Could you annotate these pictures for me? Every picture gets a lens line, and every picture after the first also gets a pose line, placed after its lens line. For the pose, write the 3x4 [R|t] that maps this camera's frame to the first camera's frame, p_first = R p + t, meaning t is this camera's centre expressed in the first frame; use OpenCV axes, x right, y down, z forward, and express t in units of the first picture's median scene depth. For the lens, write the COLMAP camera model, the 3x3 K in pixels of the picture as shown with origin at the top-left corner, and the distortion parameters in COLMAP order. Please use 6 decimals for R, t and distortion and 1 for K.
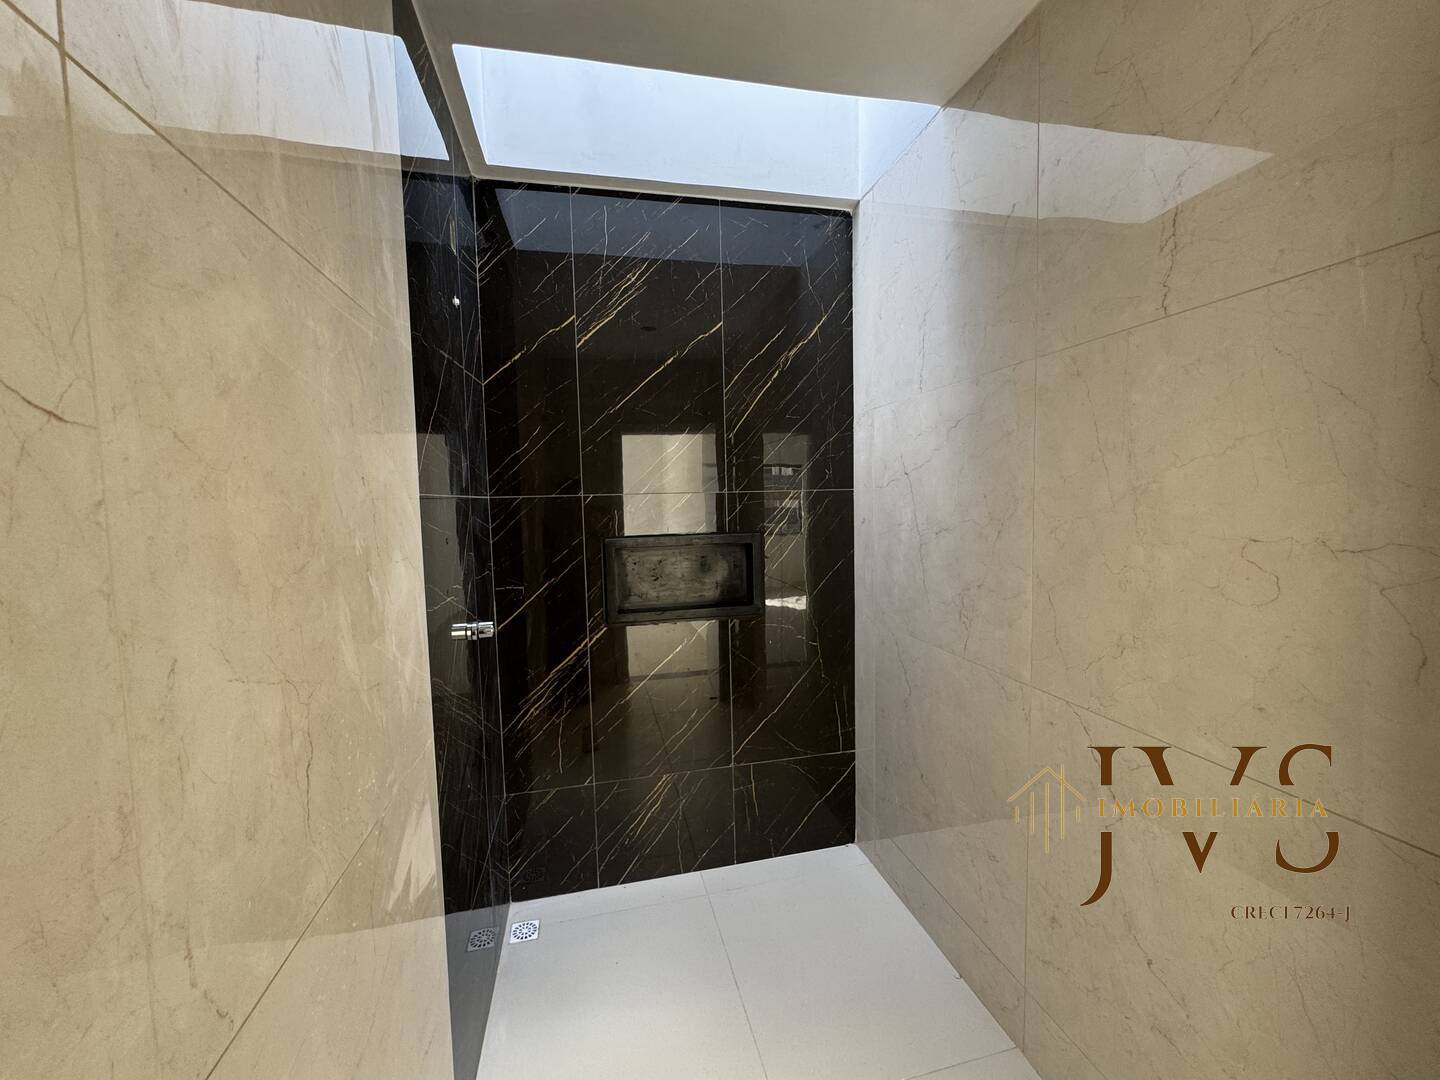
lens RADIAL K [[578.9, 0, 720.6], [0, 578.9, 539.8], [0, 0, 1]] dist [-0.003266, 0.000828]
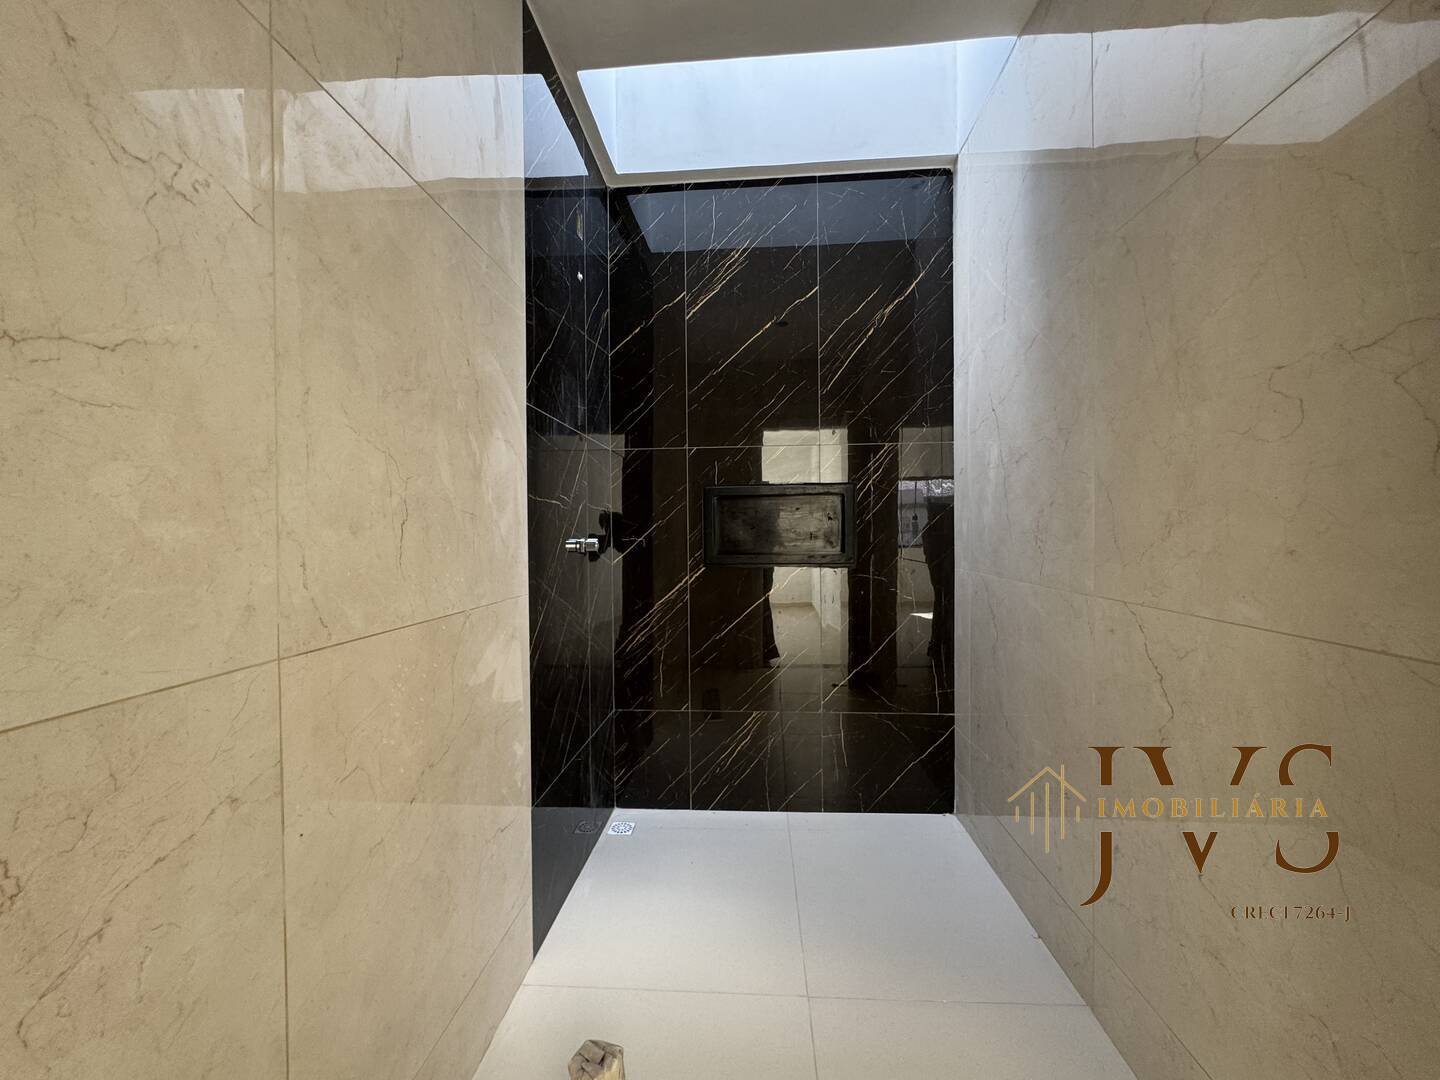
lens RADIAL K [[578.9, 0, 719.6], [0, 578.9, 539.6], [0, 0, 1]] dist [-0.003266, 0.000828]
pose [[0.956235, 0.018085, -0.292039, 0.157527], [-0.033785, 0.998237, -0.048804, 0.157552], [0.290642, 0.056534, 0.955160, -0.052269]]
